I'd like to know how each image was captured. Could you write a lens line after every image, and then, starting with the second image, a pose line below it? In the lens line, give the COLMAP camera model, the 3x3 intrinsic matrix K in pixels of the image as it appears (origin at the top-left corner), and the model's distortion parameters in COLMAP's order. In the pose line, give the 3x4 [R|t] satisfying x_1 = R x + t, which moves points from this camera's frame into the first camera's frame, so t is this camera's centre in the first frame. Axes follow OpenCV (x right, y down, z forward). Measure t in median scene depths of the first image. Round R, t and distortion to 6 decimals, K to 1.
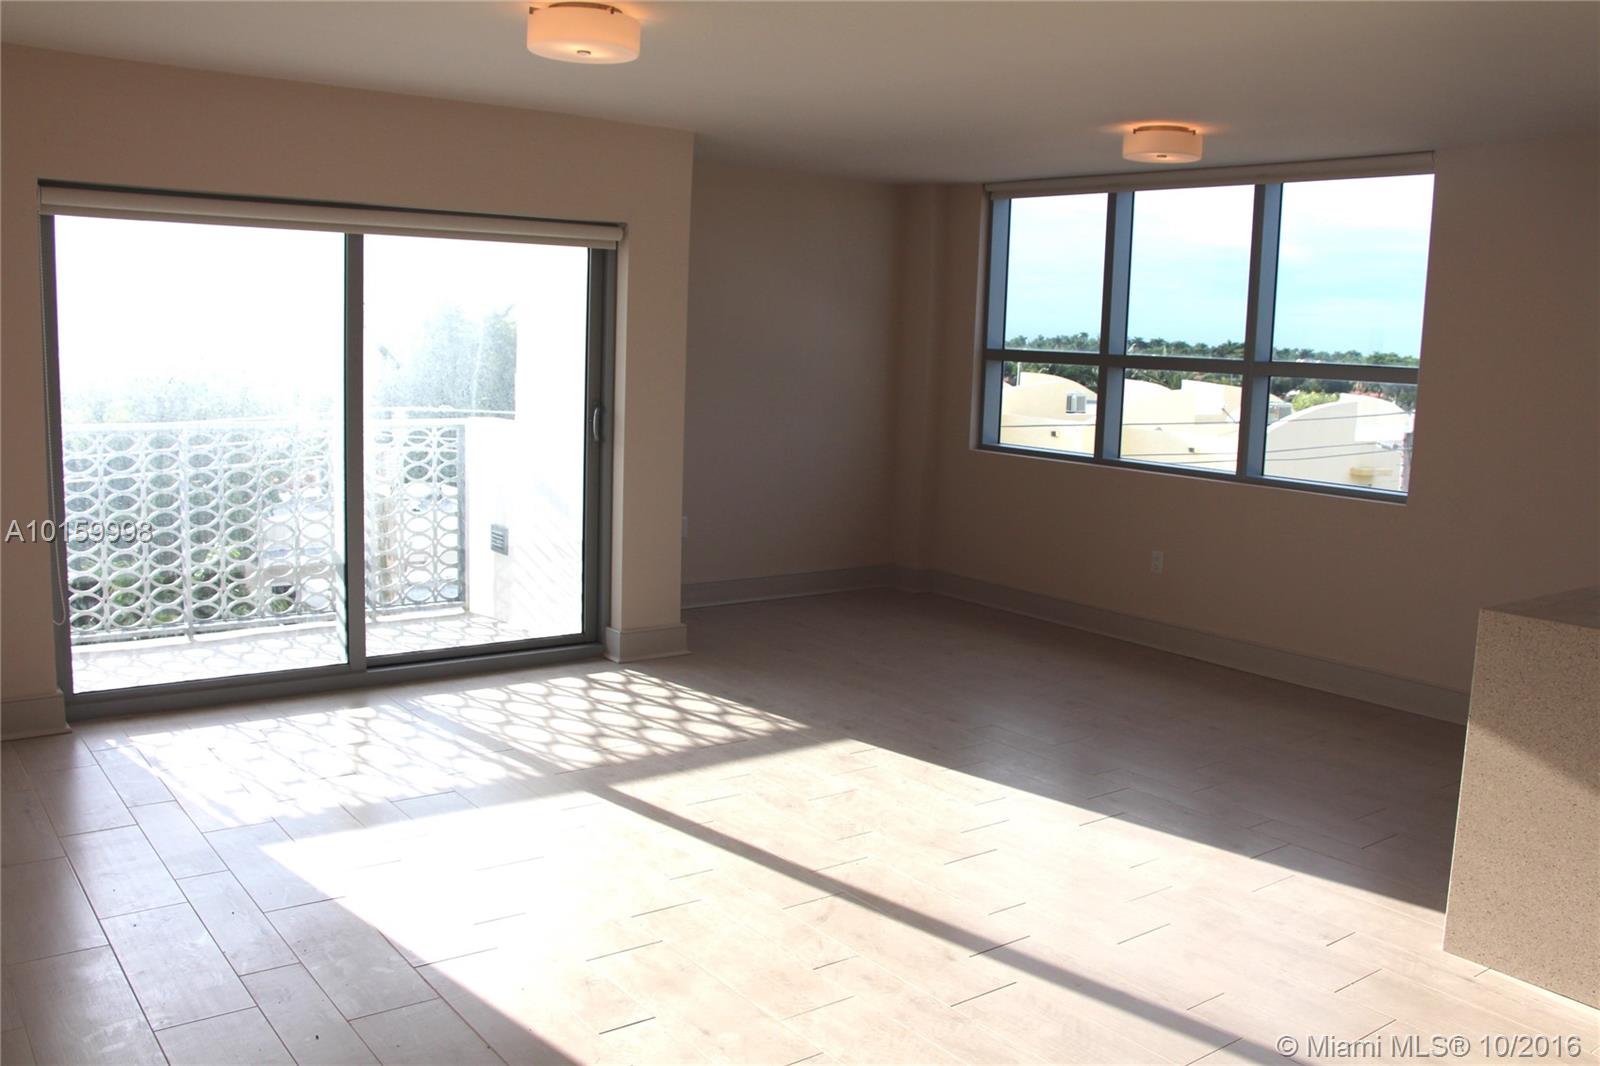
lens RADIAL K [[1380.7, 0, 795.5], [0, 1380.7, 531.4], [0, 0, 1]] dist [-0.176621, 0.175795]
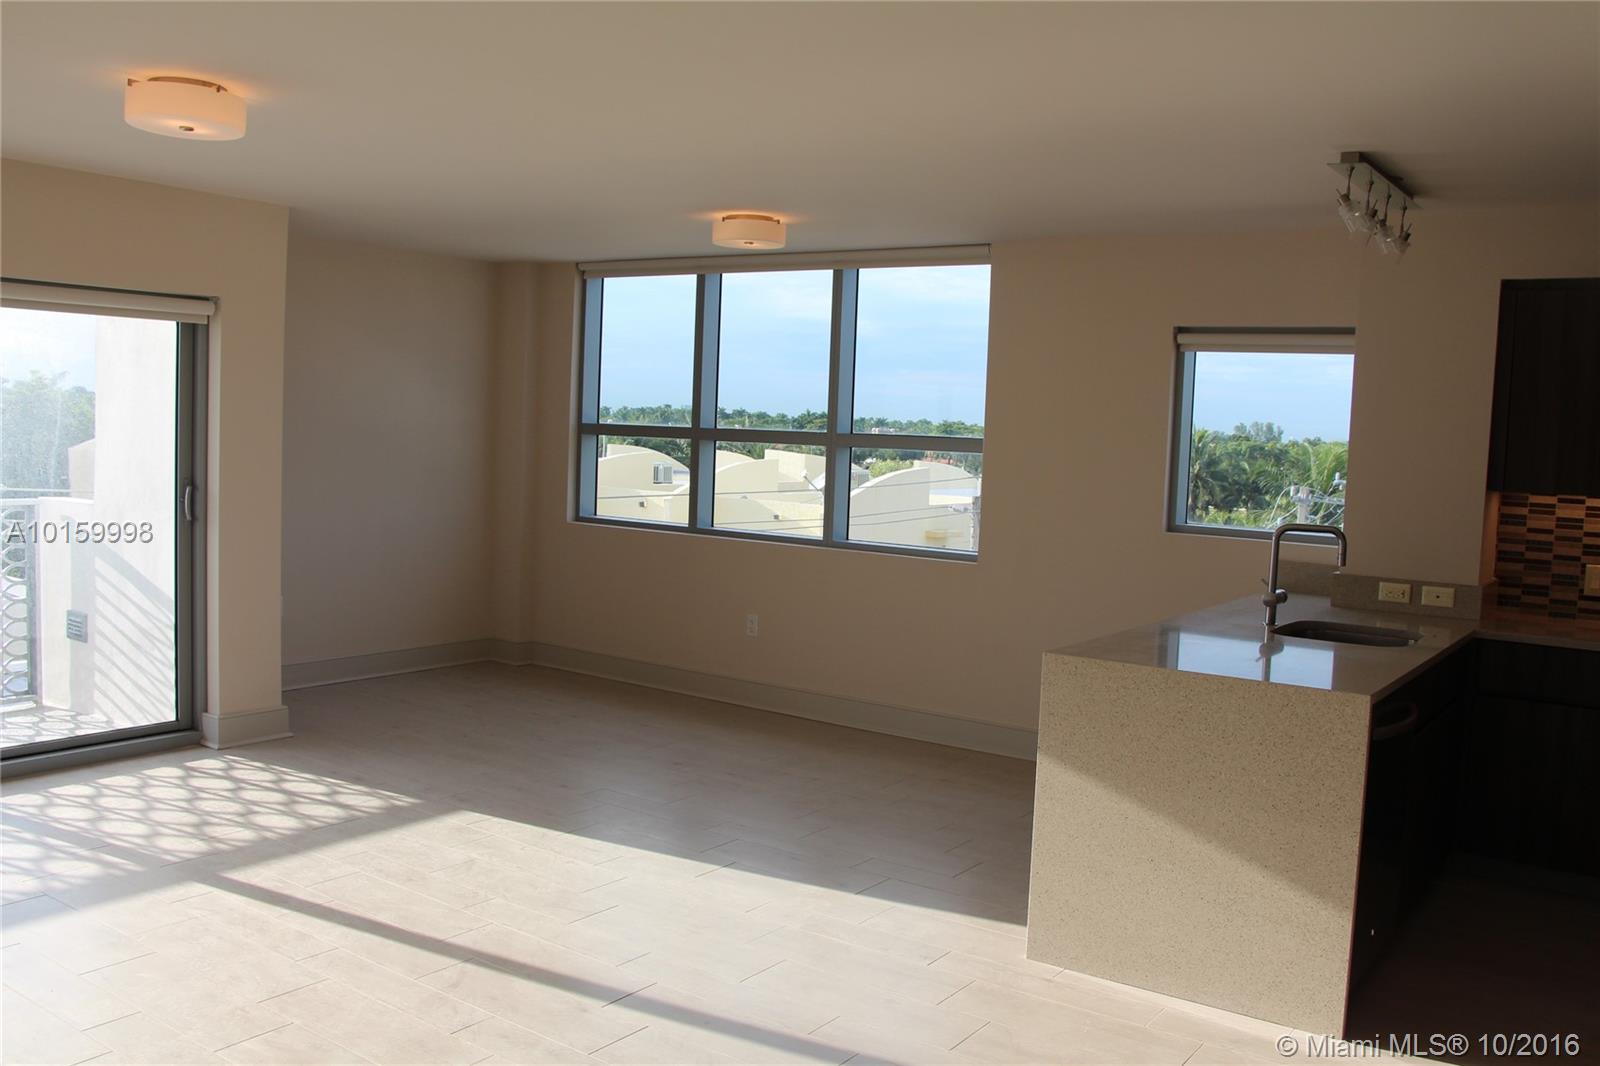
lens RADIAL K [[1380.7, 0, 799.5], [0, 1380.7, 531.0], [0, 0, 1]] dist [-0.176621, 0.175795]
pose [[0.955155, -0.020649, 0.295386, -0.015161], [0.036019, 0.998260, -0.046689, 0.001440], [-0.293908, 0.055235, 0.954236, -0.032672]]
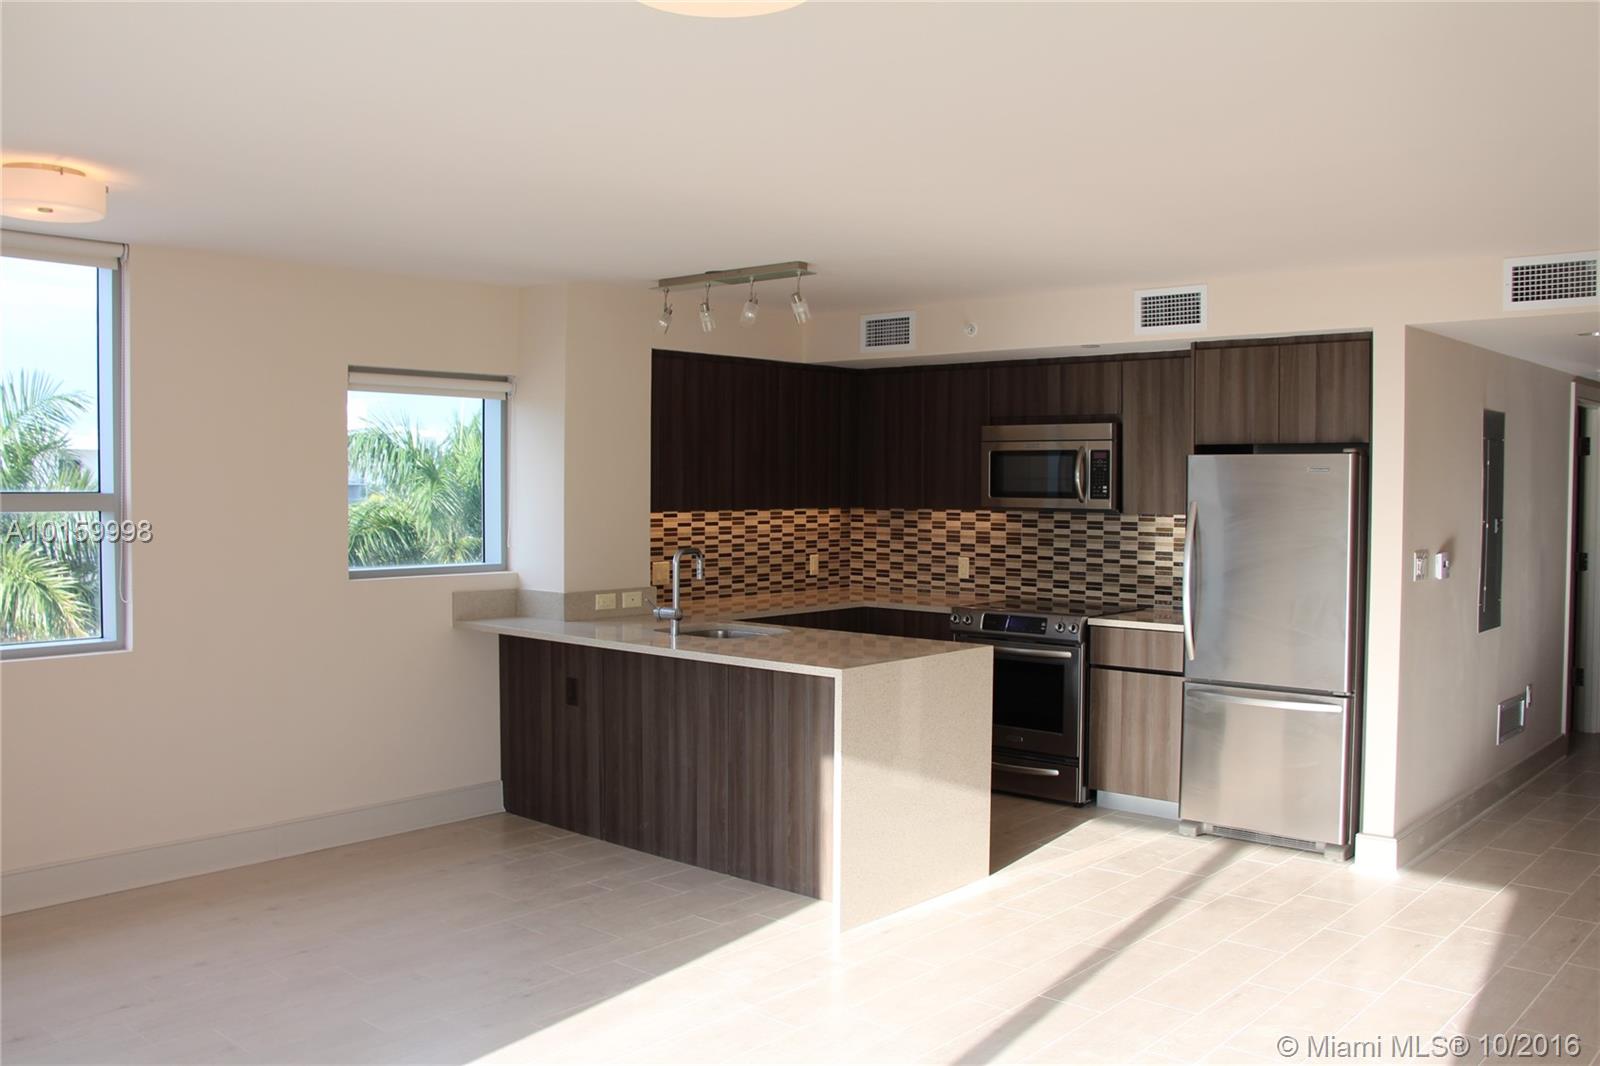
lens RADIAL K [[1380.7, 0, 790.6], [0, 1380.7, 537.5], [0, 0, 1]] dist [-0.176621, 0.175795]
pose [[-0.199499, -0.073795, 0.977115, -0.467122], [0.125901, 0.986965, 0.100244, -0.125360], [-0.971776, 0.143019, -0.187607, 0.746866]]
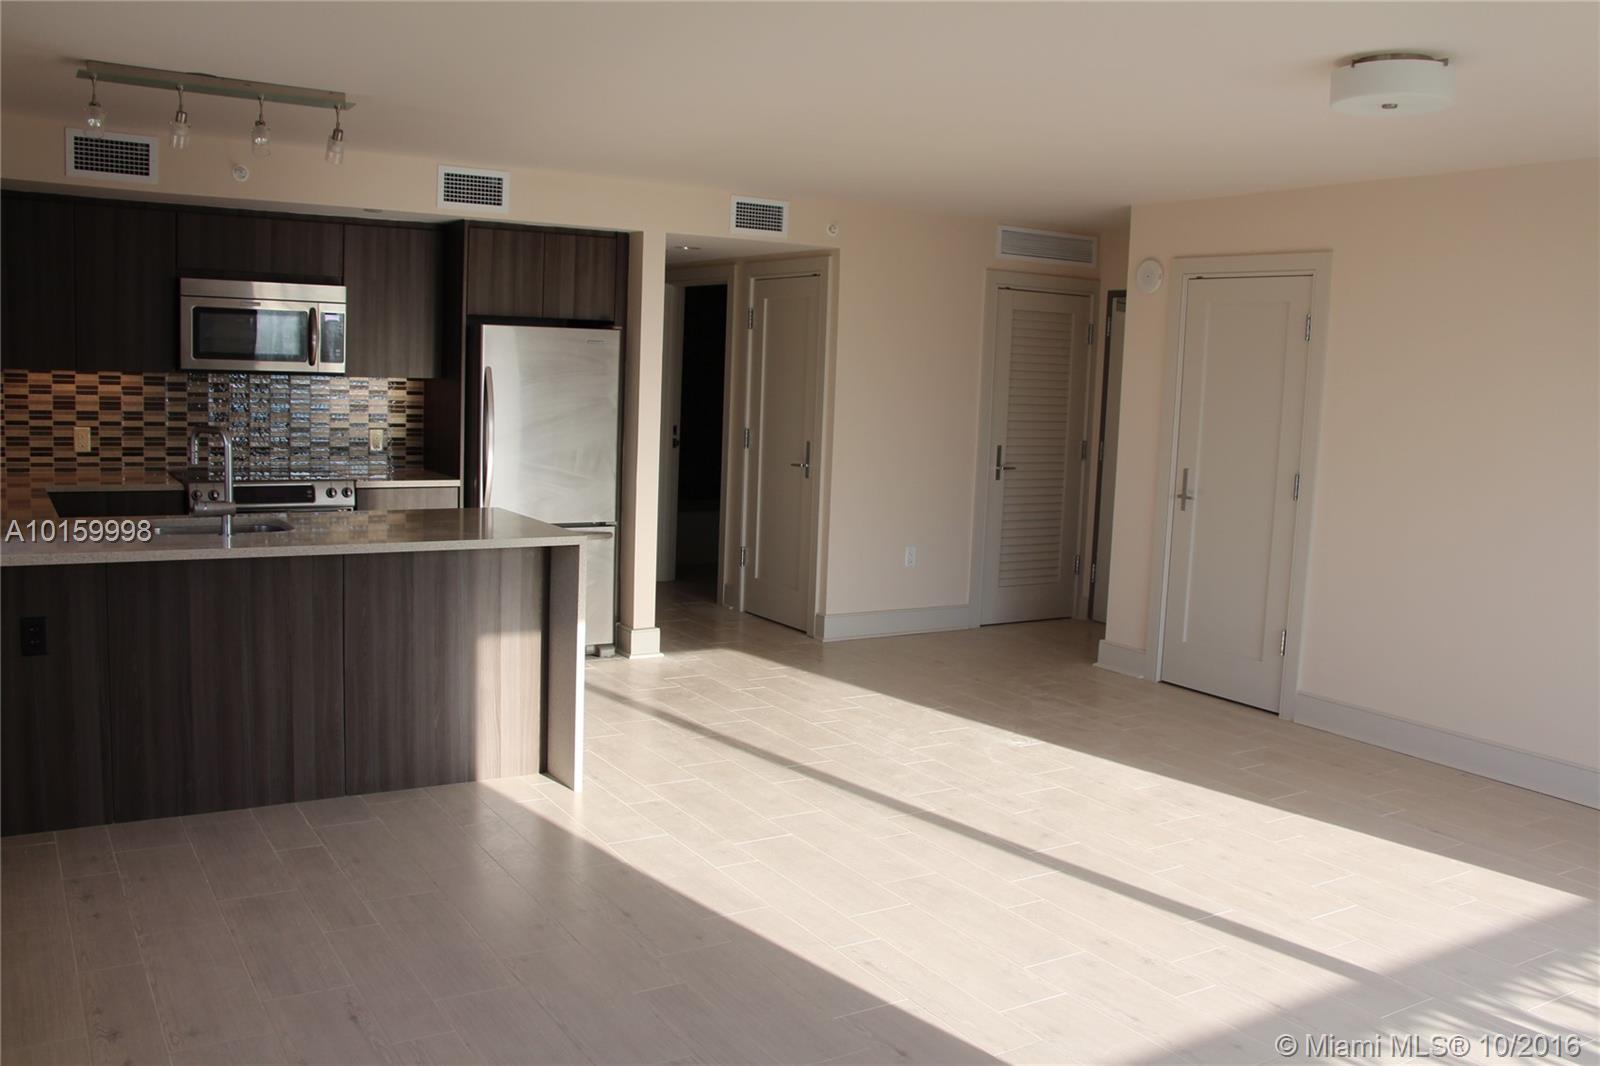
lens RADIAL K [[1380.7, 0, 810.1], [0, 1380.7, 531.1], [0, 0, 1]] dist [-0.176621, 0.175795]
pose [[-0.994614, -0.081268, 0.064333, 0.111687], [-0.062137, 0.964286, 0.257470, -0.187564], [-0.082960, 0.252086, -0.964142, 1.353563]]
